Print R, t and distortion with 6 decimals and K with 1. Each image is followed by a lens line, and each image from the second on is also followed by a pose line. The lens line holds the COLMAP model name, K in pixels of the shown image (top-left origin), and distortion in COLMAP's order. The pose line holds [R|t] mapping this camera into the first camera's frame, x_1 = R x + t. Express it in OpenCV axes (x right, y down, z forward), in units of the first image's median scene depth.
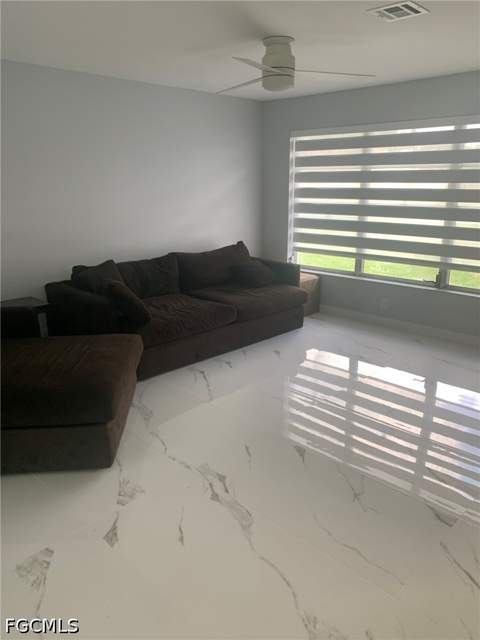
lens RADIAL K [[489.0, 0, 240.0], [0, 489.0, 320.0], [0, 0, 1]] dist [0.036183, -0.000389]
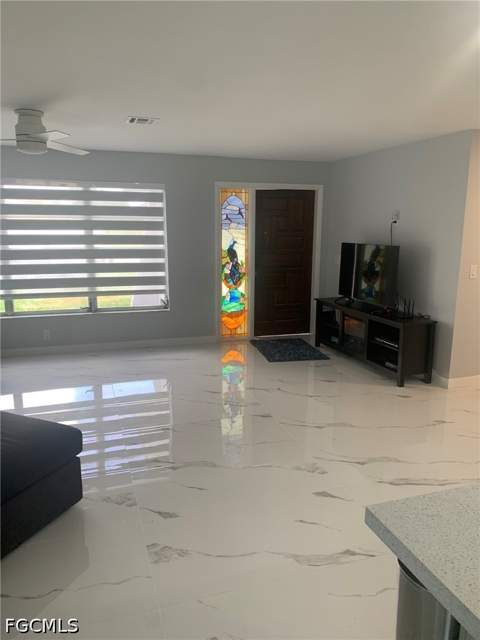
lens RADIAL K [[484.4, 0, 240.0], [0, 484.4, 320.0], [0, 0, 1]] dist [0.001411, -0.001312]
pose [[0.480925, -0.167819, 0.860551, -0.487875], [0.237847, 0.969677, 0.056177, -0.025061], [-0.843884, 0.177663, 0.506257, 0.062307]]
